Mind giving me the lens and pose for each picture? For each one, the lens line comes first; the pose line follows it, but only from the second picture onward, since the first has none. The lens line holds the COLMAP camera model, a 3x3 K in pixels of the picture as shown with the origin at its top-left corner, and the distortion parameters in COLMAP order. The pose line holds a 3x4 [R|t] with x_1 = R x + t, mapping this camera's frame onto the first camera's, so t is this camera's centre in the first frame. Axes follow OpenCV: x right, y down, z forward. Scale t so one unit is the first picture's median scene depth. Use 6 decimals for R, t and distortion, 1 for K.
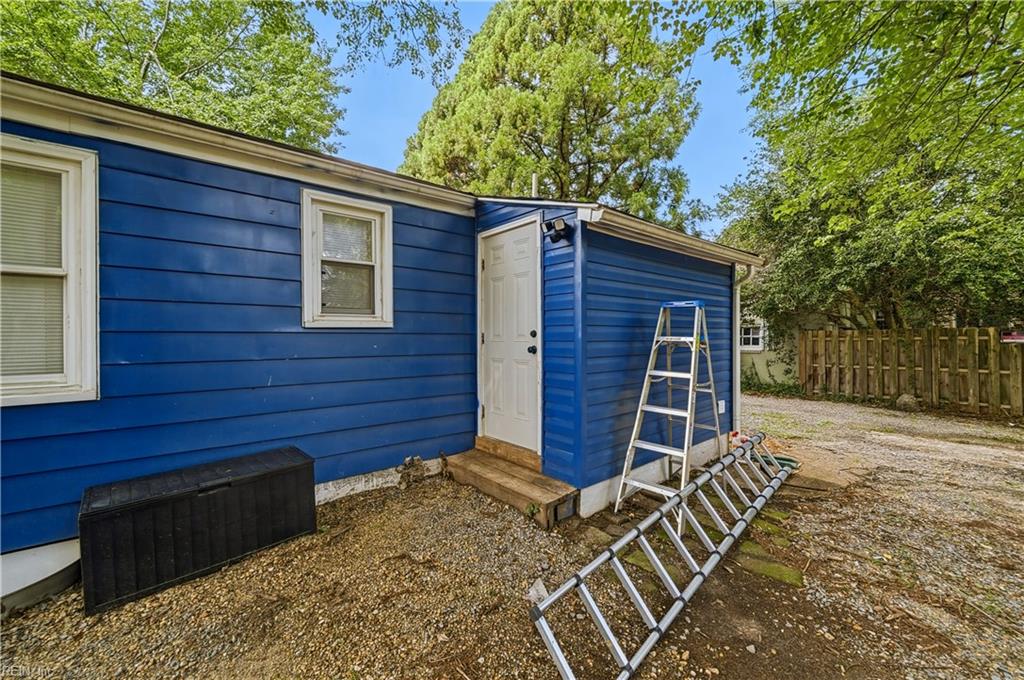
lens RADIAL K [[407.6, 0, 512.9], [0, 407.6, 344.1], [0, 0, 1]] dist [-0.001051, -0.000060]
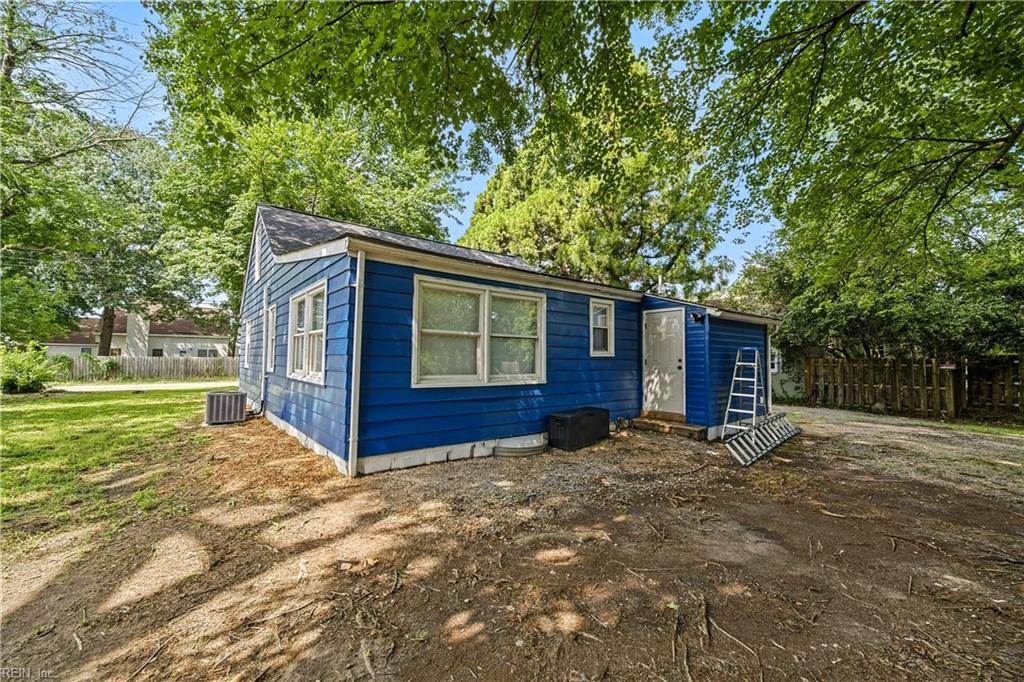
lens RADIAL K [[409.0, 0, 510.9], [0, 409.0, 345.3], [0, 0, 1]] dist [0.000282, -0.000169]
pose [[0.999771, 0.014079, -0.016123, -0.424985], [-0.014830, 0.998764, -0.047443, 0.005830], [0.015435, 0.047671, 0.998744, -0.629122]]
